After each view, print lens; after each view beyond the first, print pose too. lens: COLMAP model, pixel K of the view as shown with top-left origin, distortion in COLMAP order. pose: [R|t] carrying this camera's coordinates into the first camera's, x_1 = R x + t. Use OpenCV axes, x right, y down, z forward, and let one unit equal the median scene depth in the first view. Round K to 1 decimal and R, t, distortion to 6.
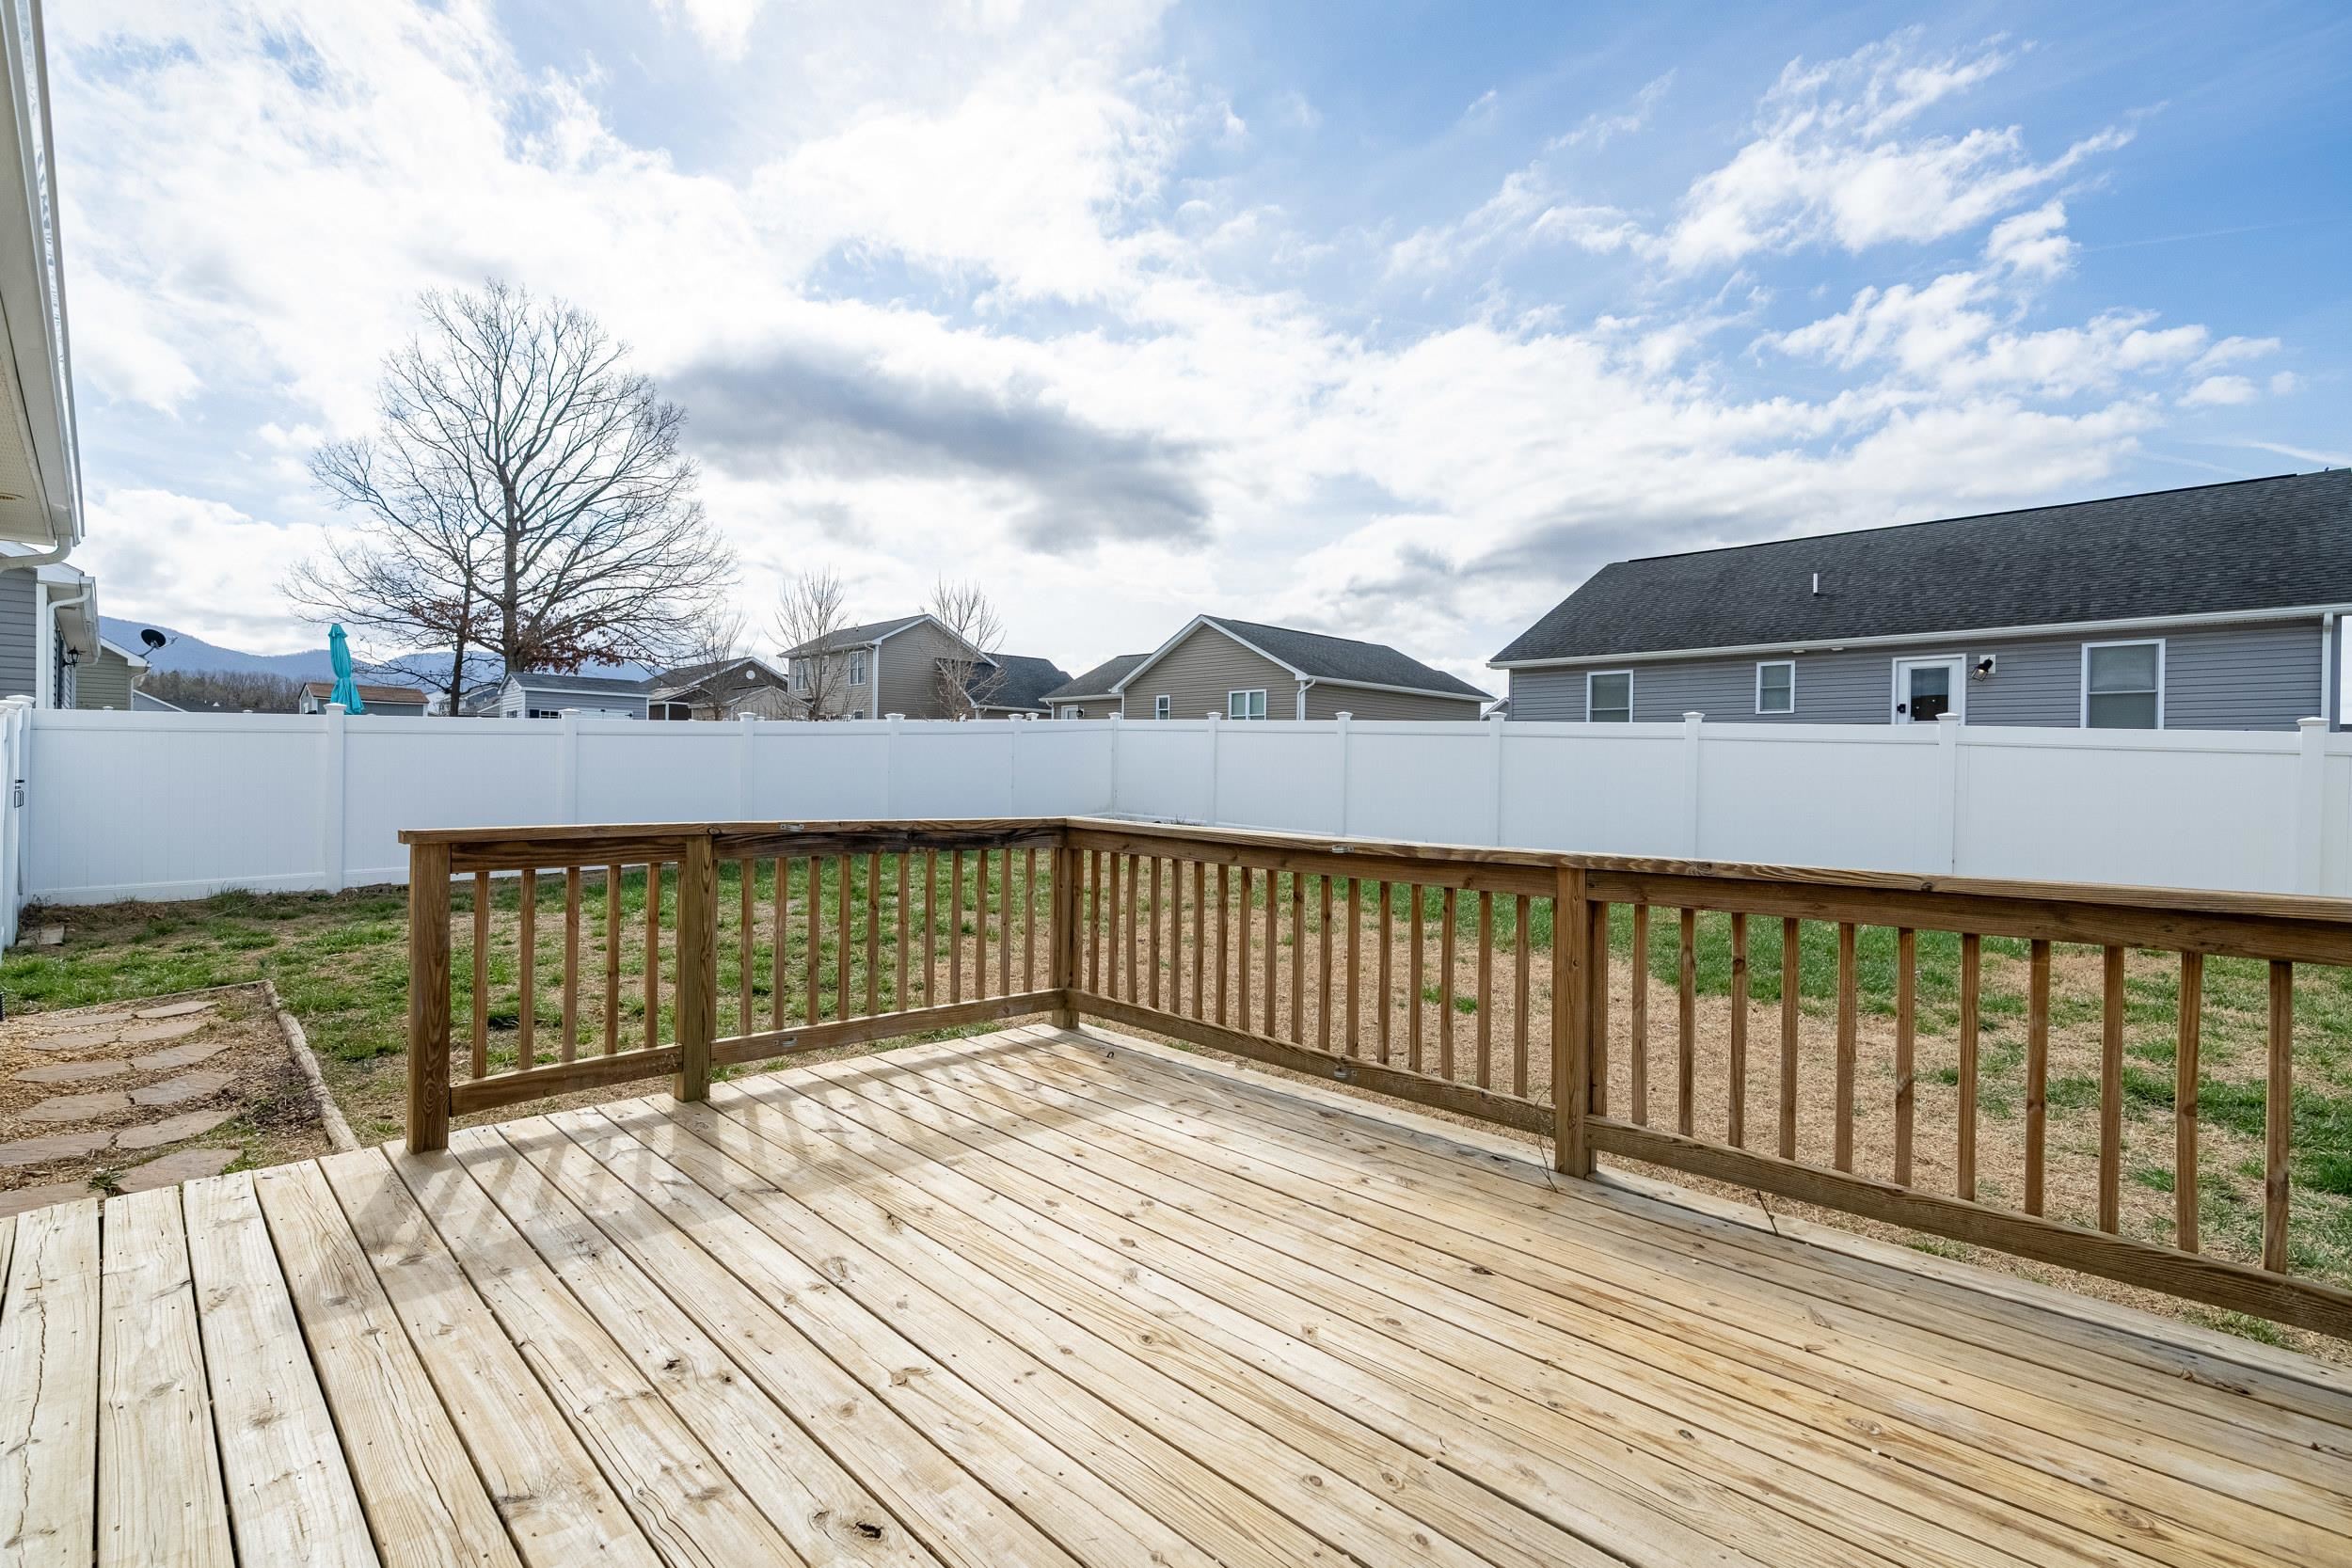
lens RADIAL K [[1081.0, 0, 1177.6], [0, 1081.0, 774.4], [0, 0, 1]] dist [-0.002732, 0.000305]
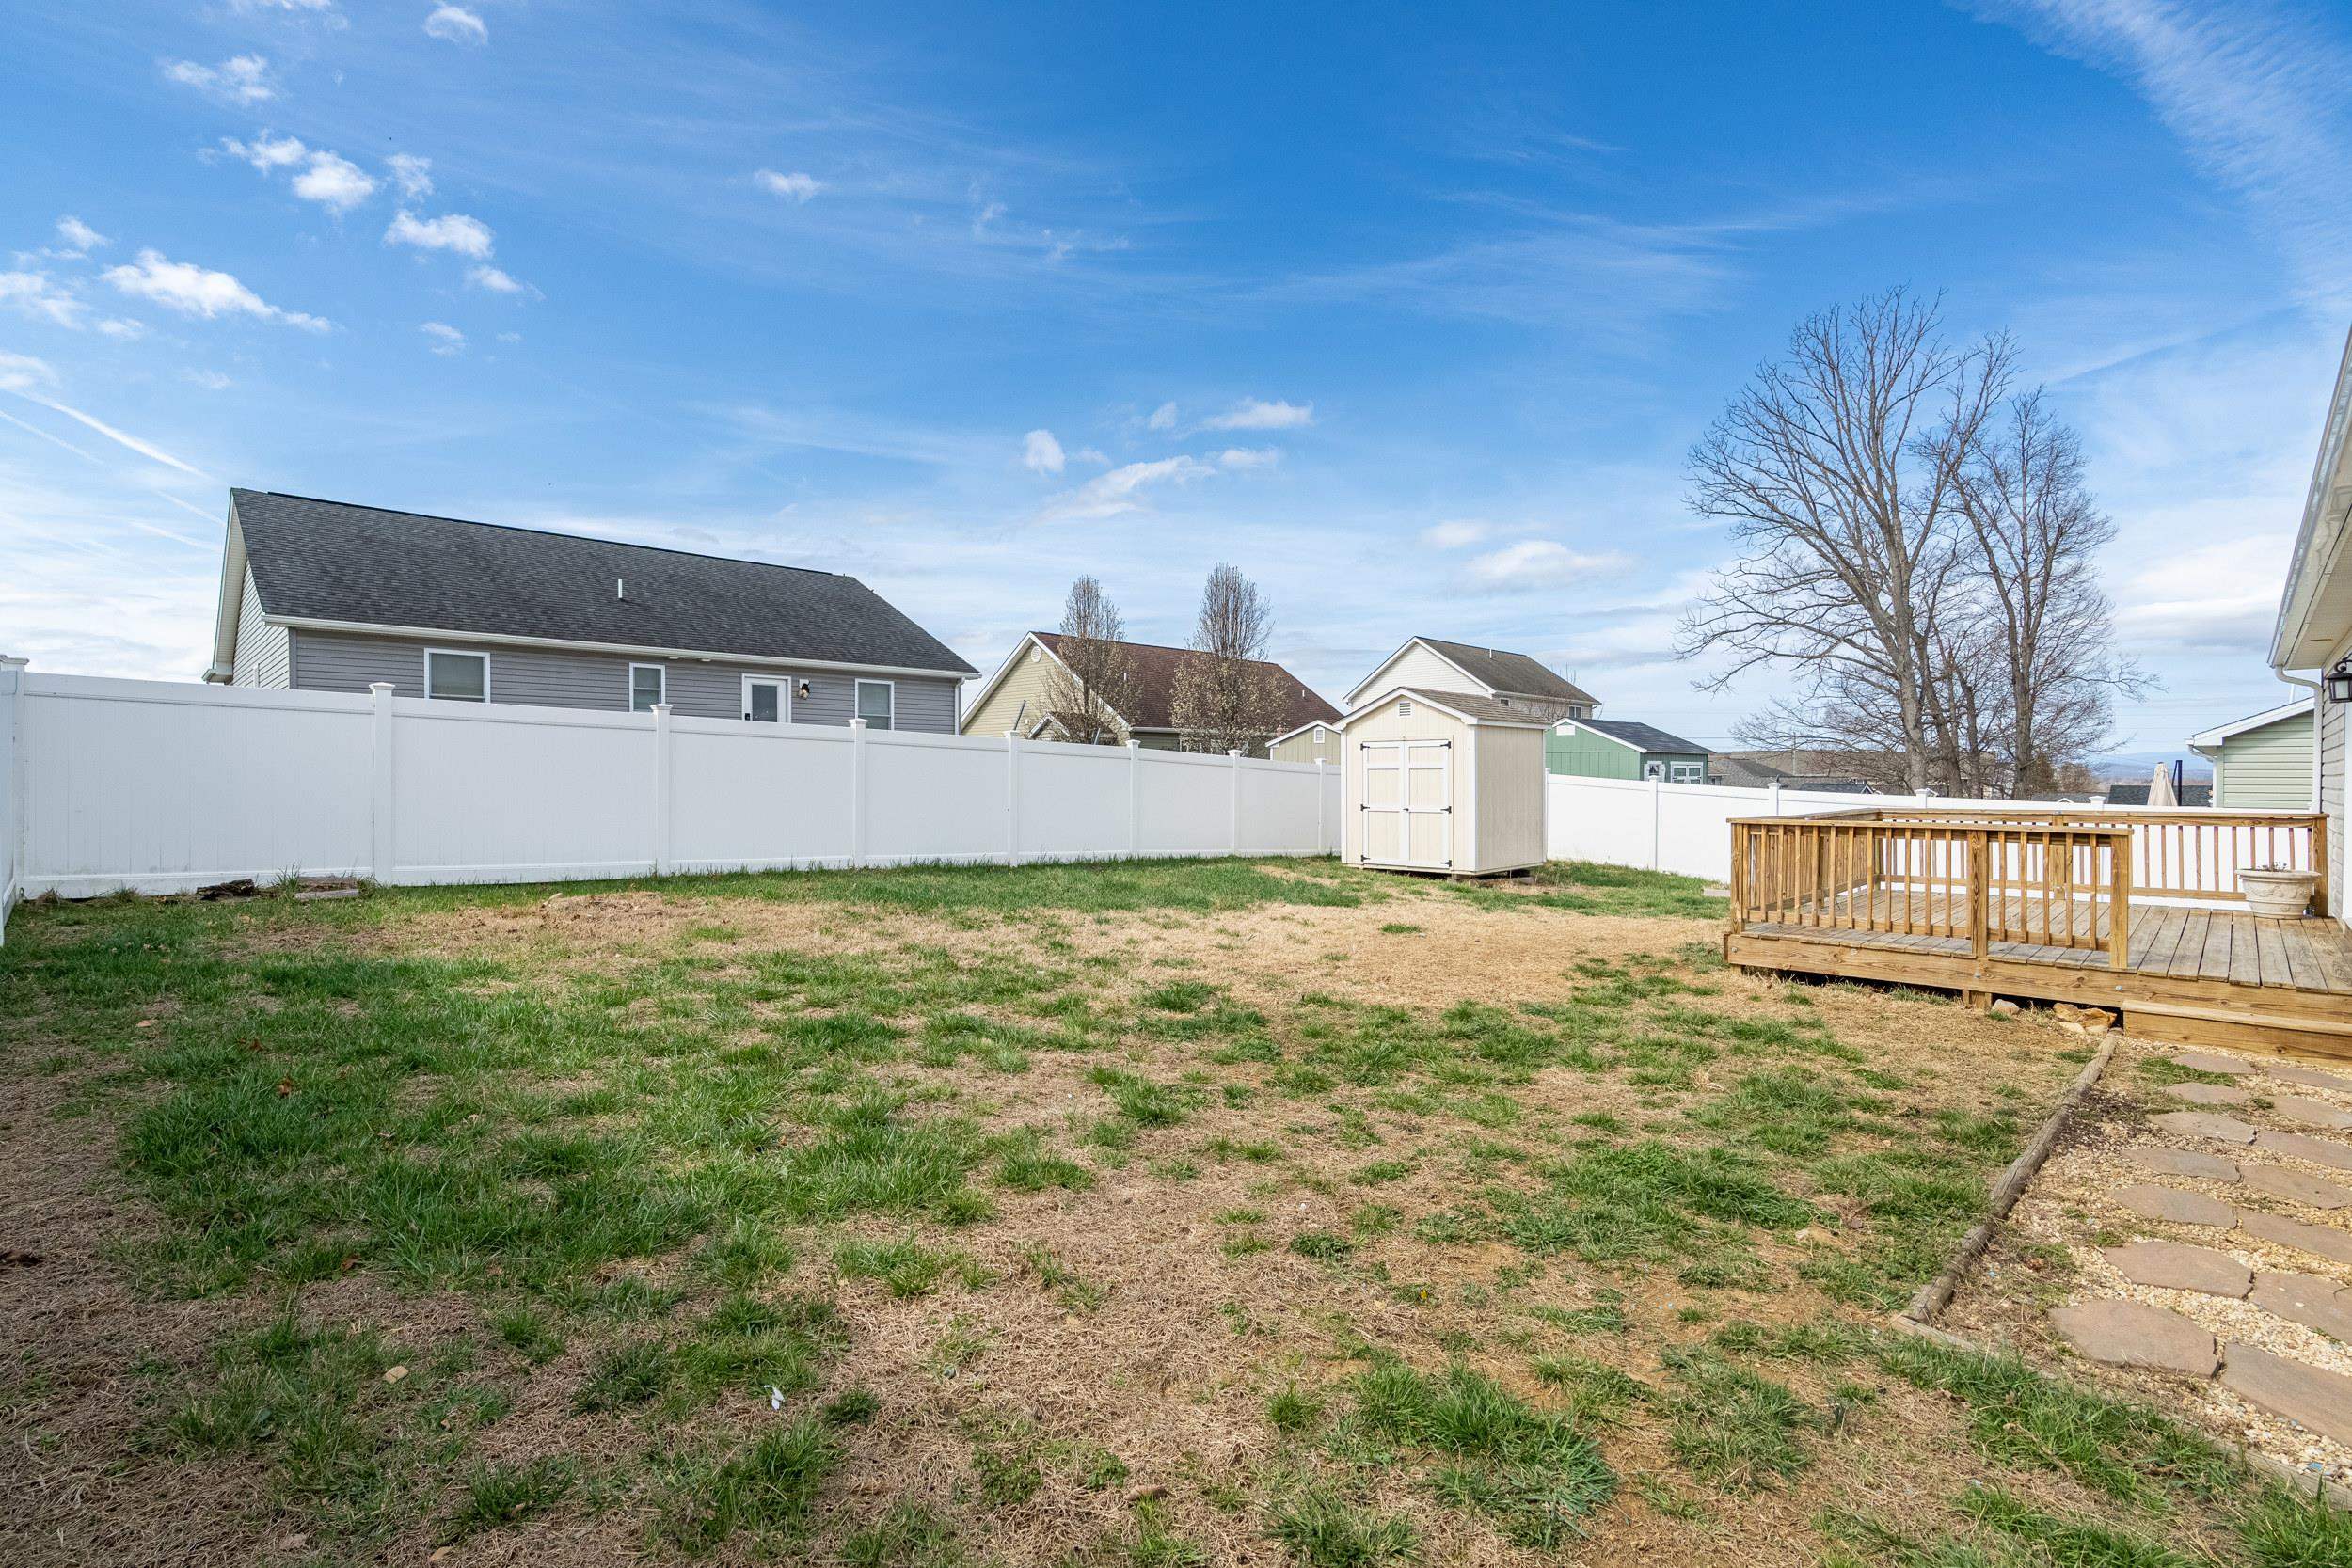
lens RADIAL K [[1081.0, 0, 1177.6], [0, 1081.0, 774.4], [0, 0, 1]] dist [-0.002732, 0.000305]
pose [[-0.011125, -0.013879, 0.999842, -2.028803], [-0.002871, 0.999900, 0.013848, -0.059407], [-0.999934, -0.002717, -0.011164, 2.073729]]
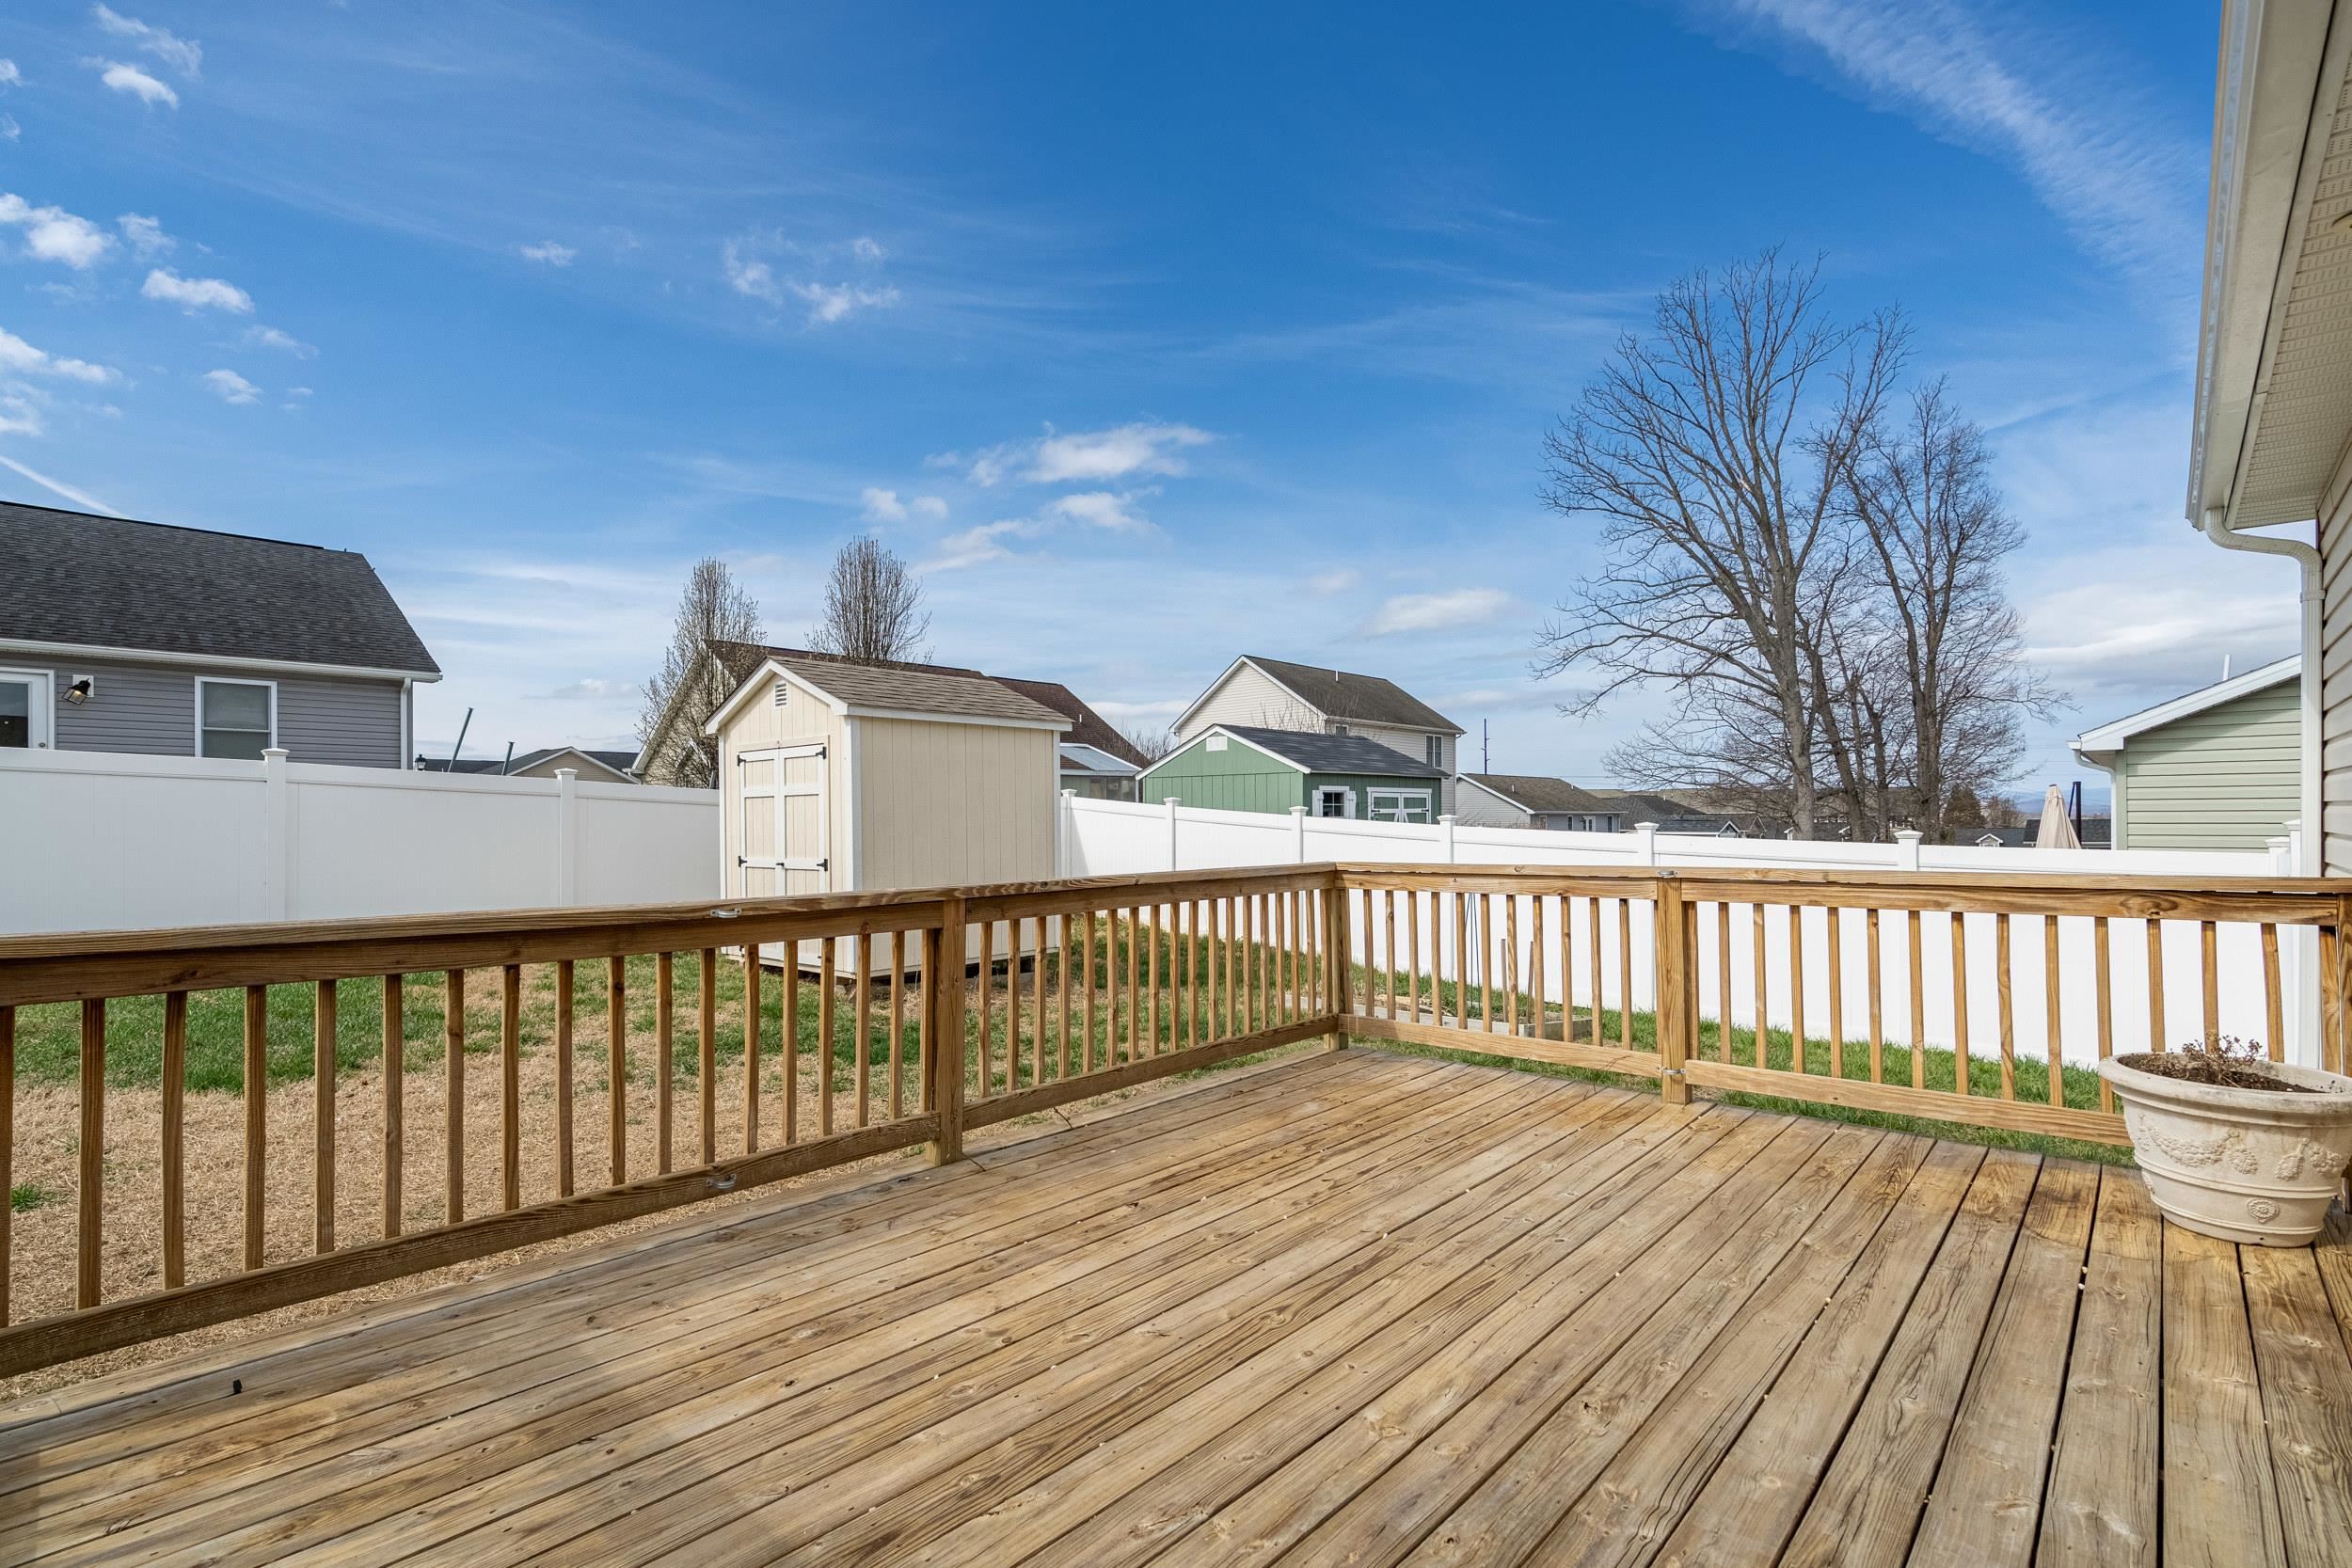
lens RADIAL K [[1091.5, 0, 1171.9], [0, 1091.5, 804.4], [0, 0, 1]] dist [-0.002248, 0.000023]
pose [[-0.048554, -0.000654, 0.998820, -0.616219], [0.005176, 0.999986, 0.000906, -0.010958], [-0.998807, 0.005214, -0.048550, 0.614032]]
